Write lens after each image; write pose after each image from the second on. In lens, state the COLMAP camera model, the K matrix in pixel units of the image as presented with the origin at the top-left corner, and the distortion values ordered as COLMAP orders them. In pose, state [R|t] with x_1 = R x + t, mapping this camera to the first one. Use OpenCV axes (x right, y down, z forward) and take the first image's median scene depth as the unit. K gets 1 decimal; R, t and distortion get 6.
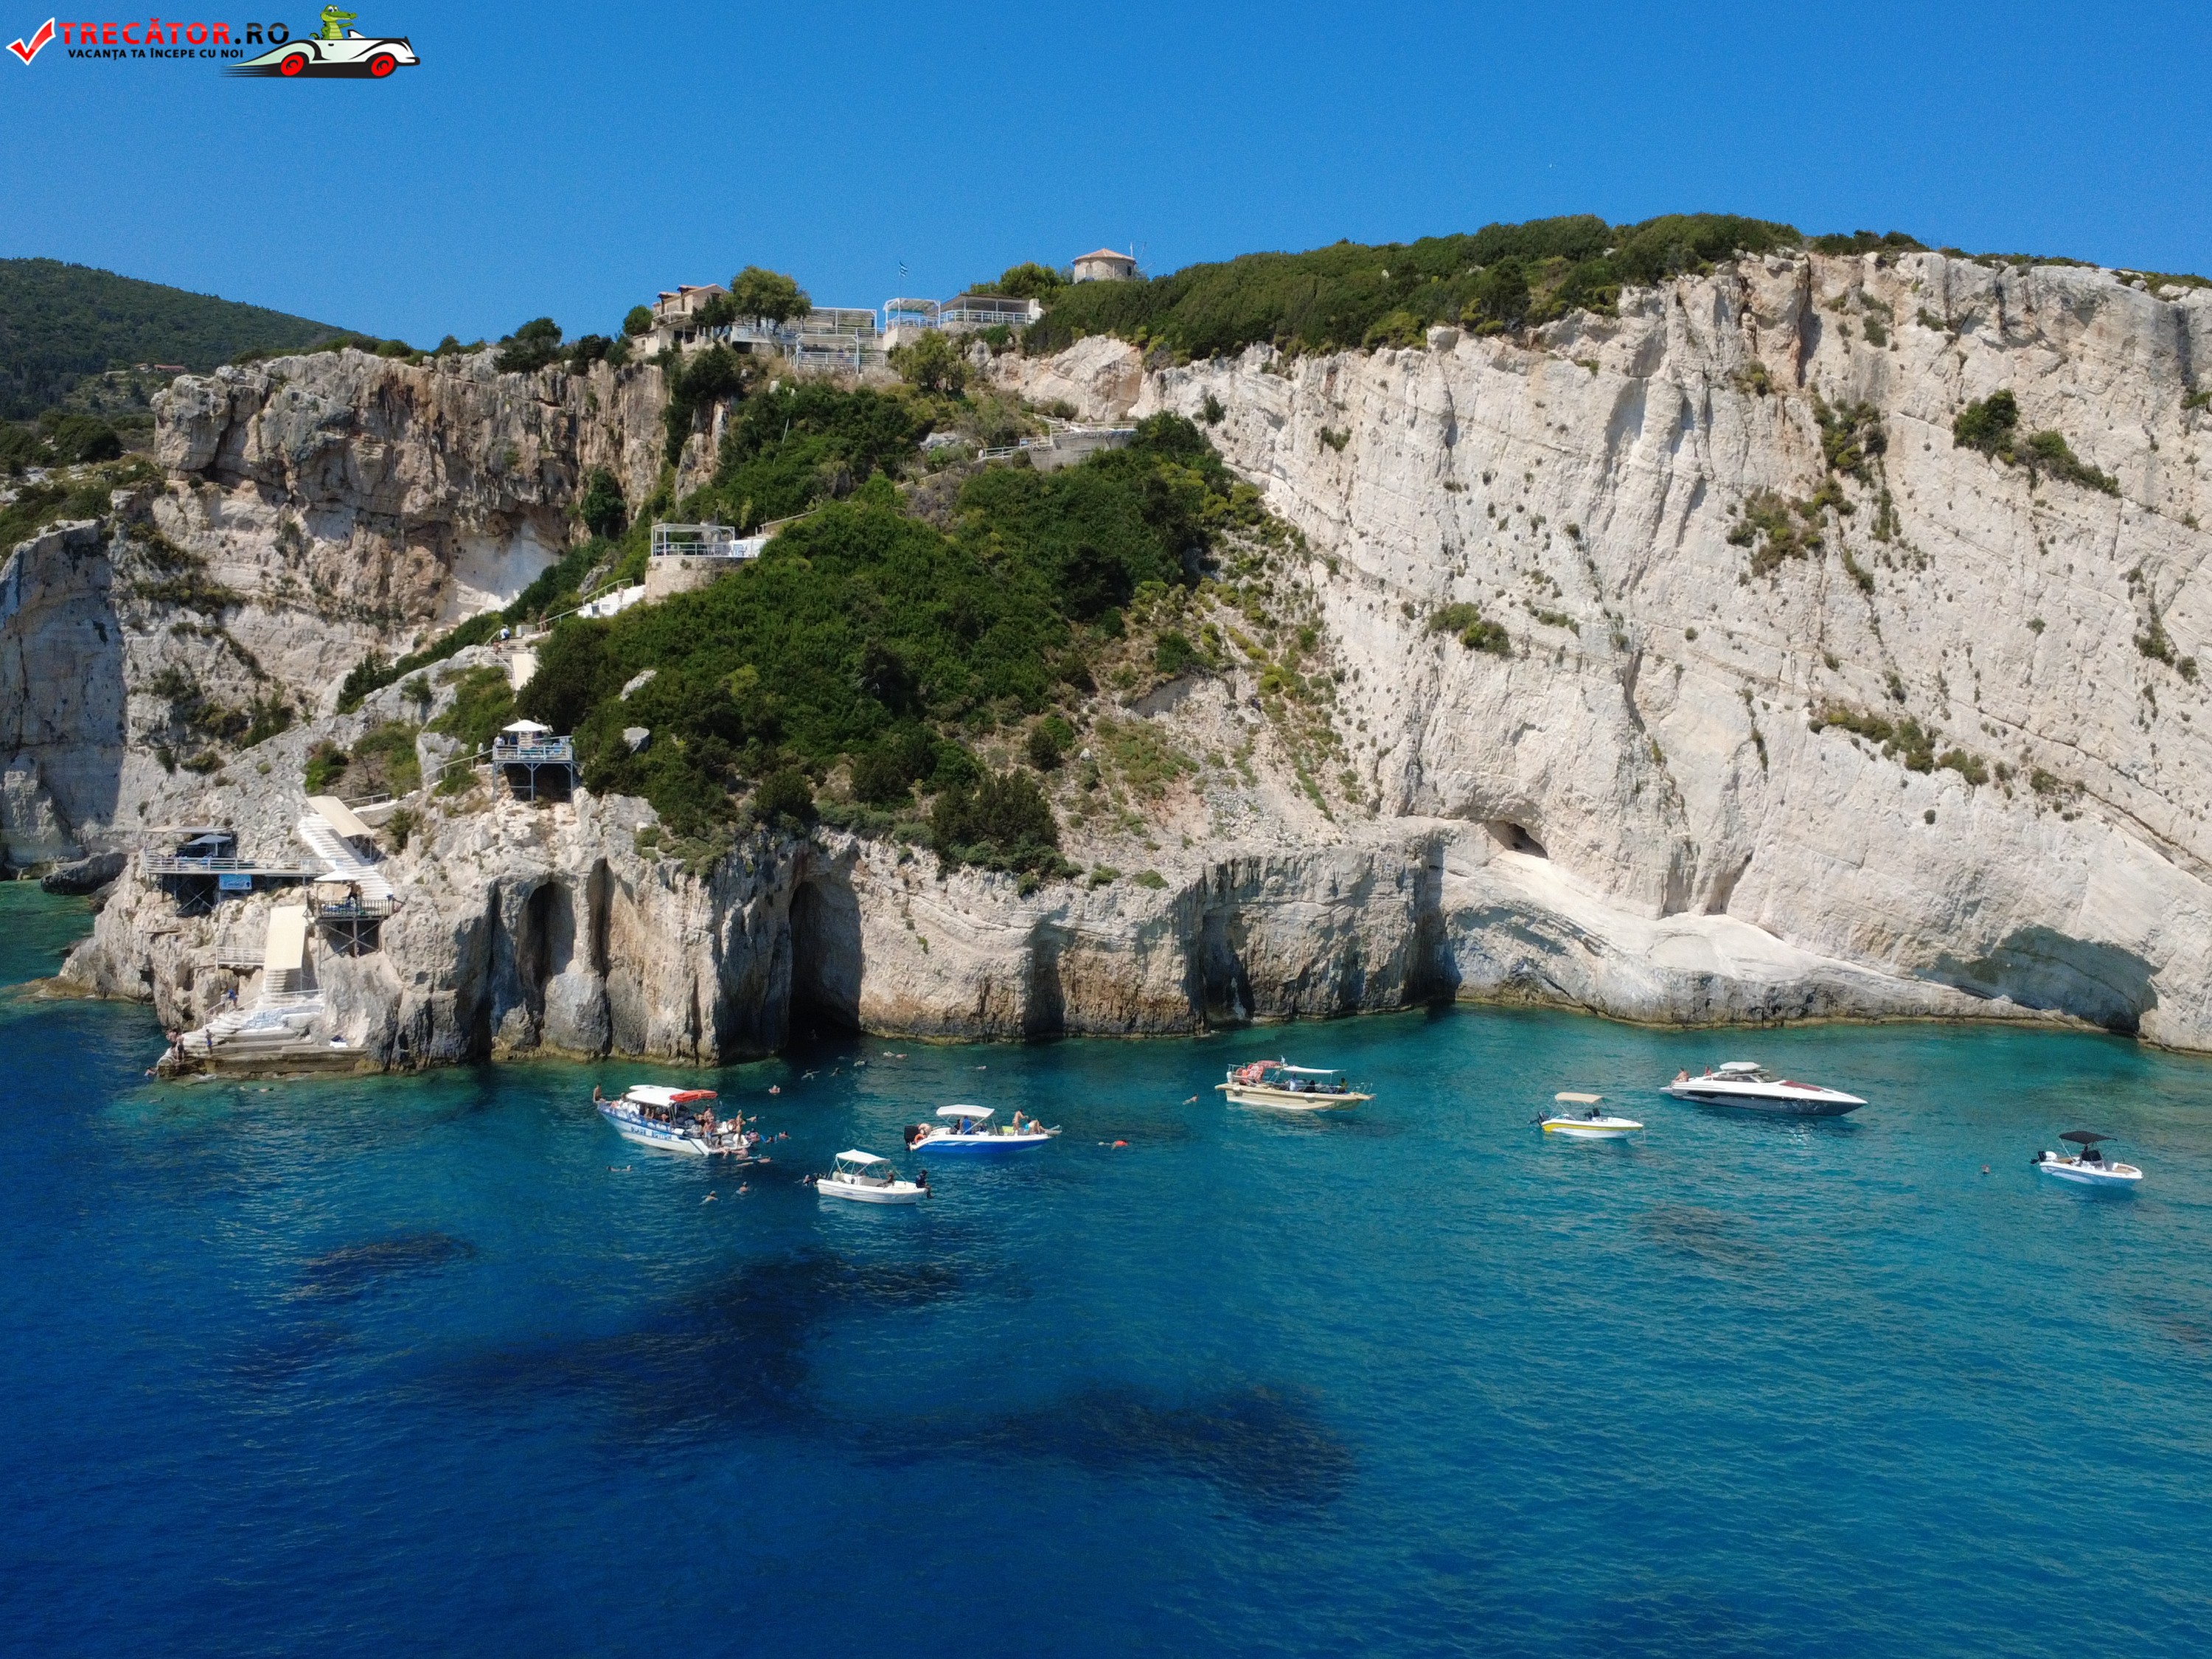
lens RADIAL K [[2216.0, 0, 1124.6], [0, 2216.0, 830.7], [0, 0, 1]] dist [0.002966, 0.000000]
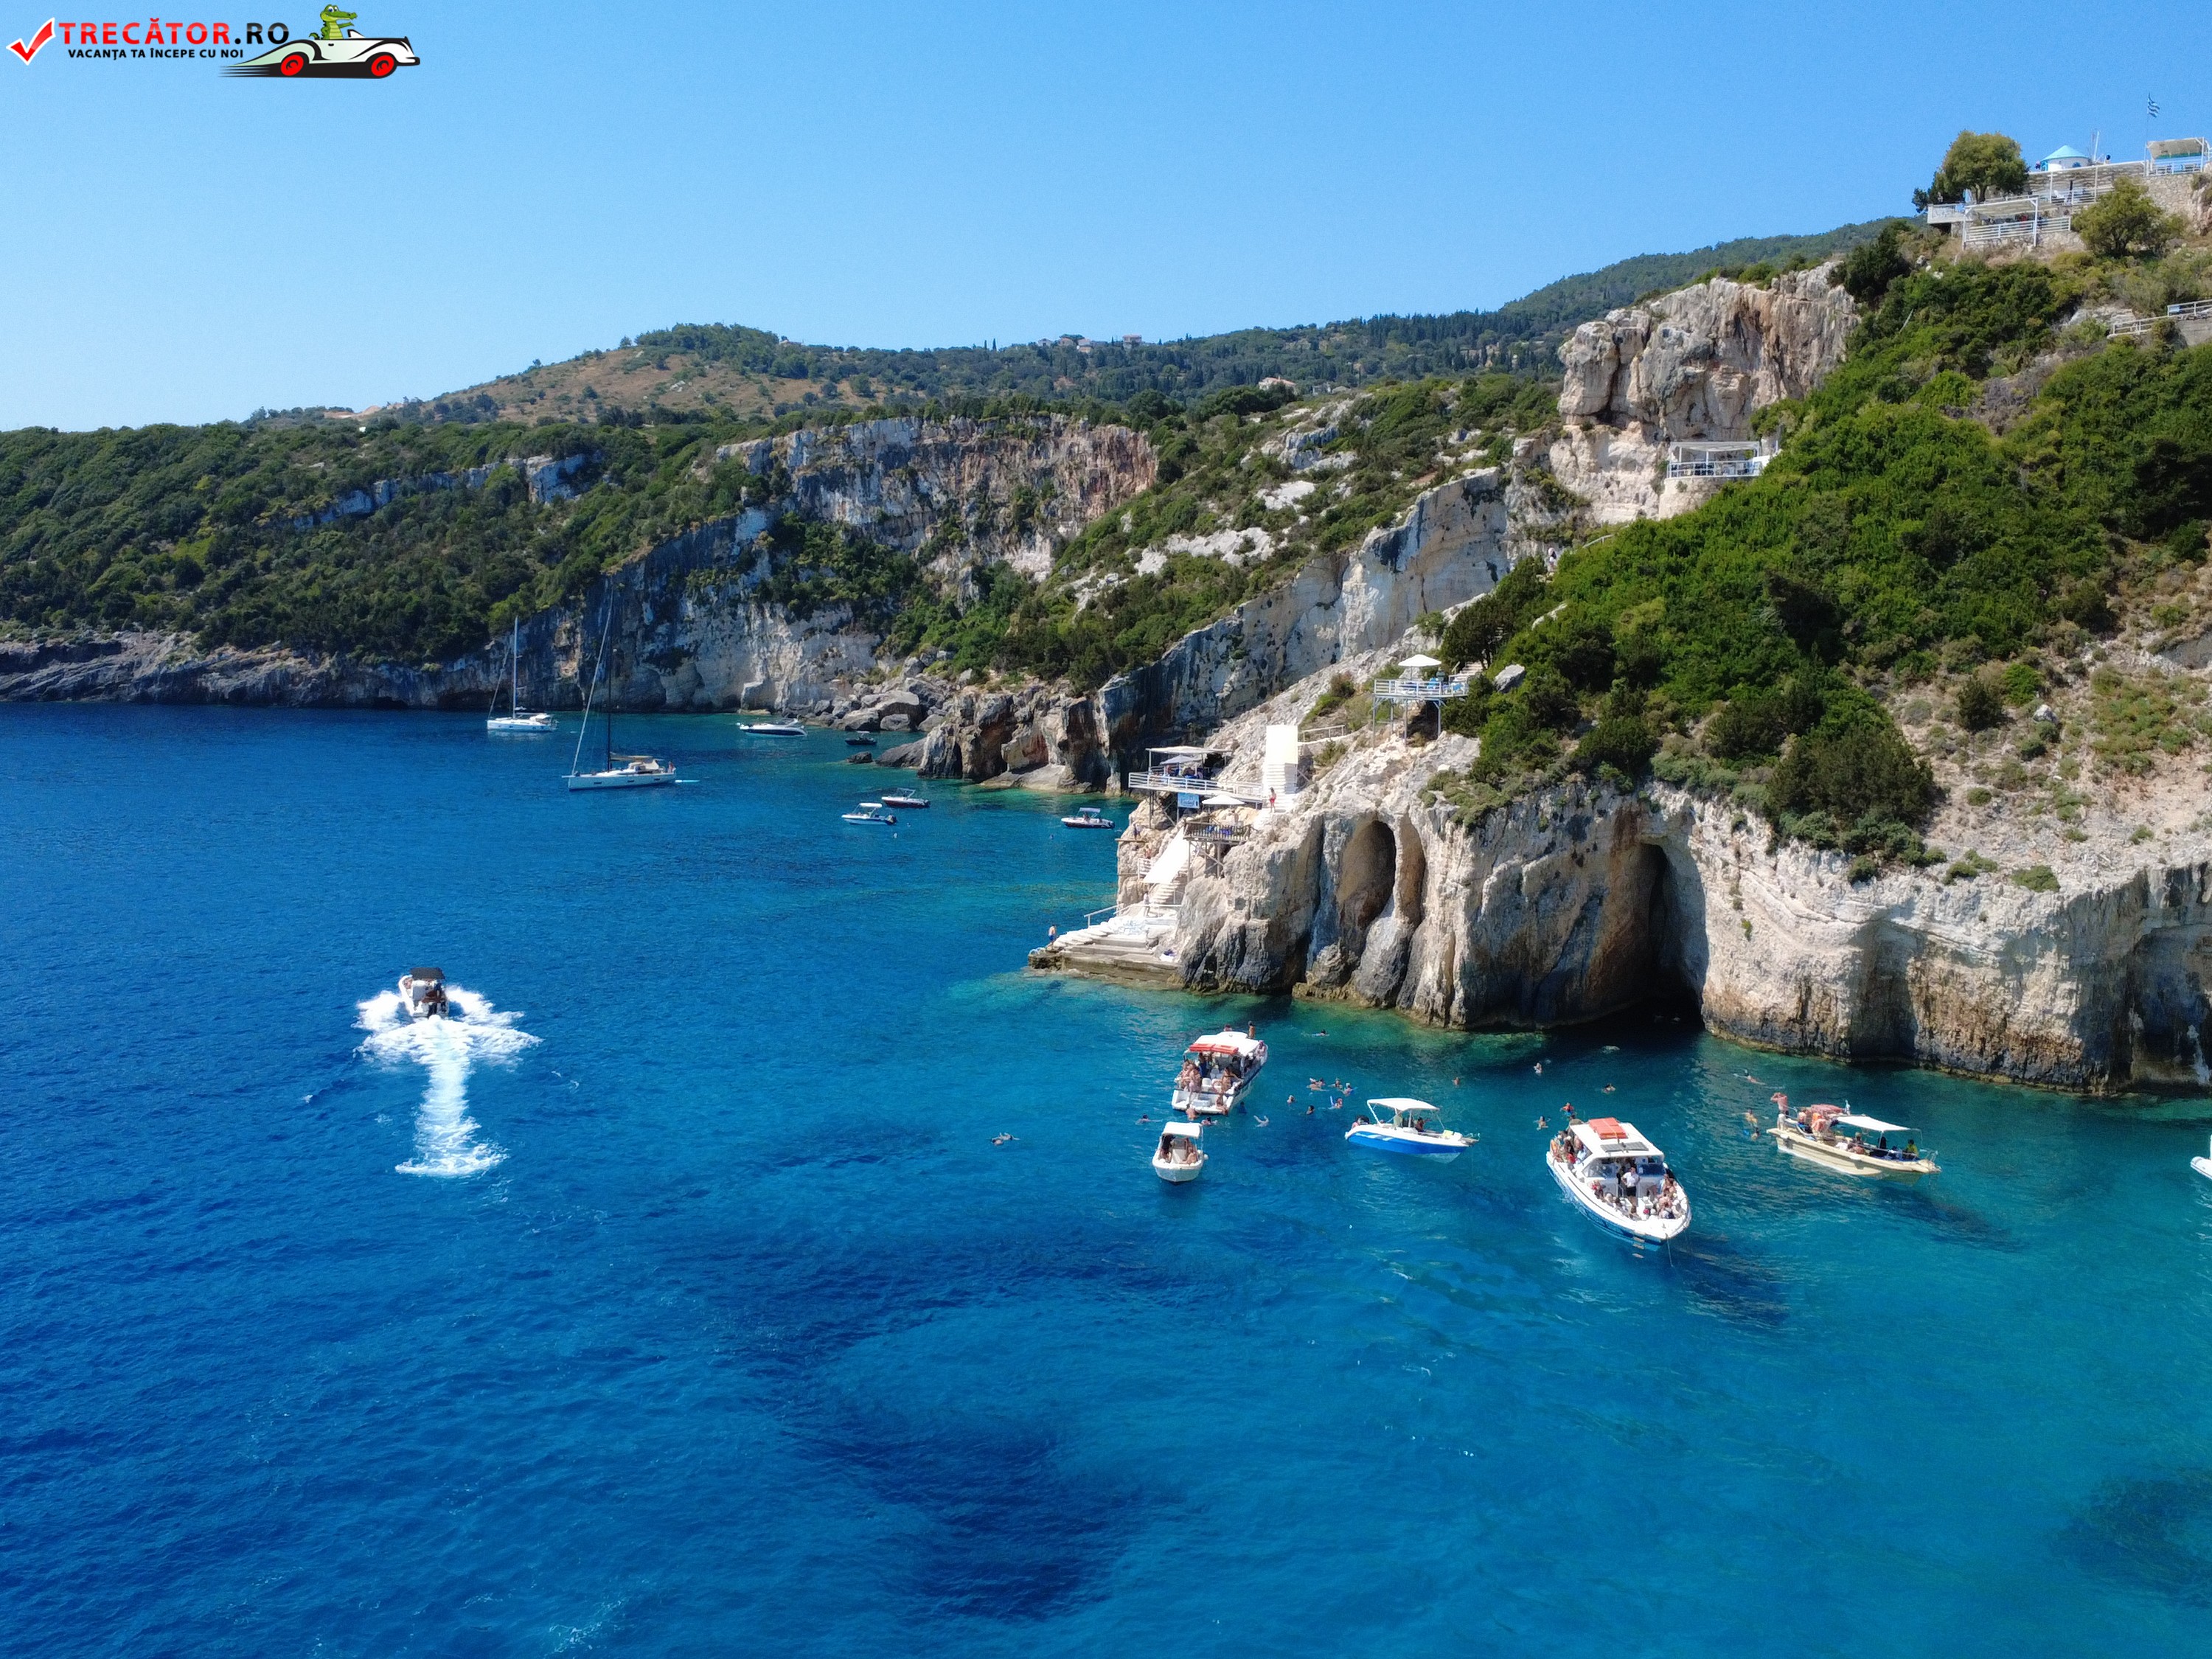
lens RADIAL K [[2216.0, 0, 1099.7], [0, 2216.0, 834.8], [0, 0, 1]] dist [0.002966, 0.000000]
pose [[0.646898, 0.078108, -0.758566, 0.380114], [-0.058251, 0.996896, 0.052972, -0.014466], [0.760349, 0.009919, 0.649439, 0.260922]]
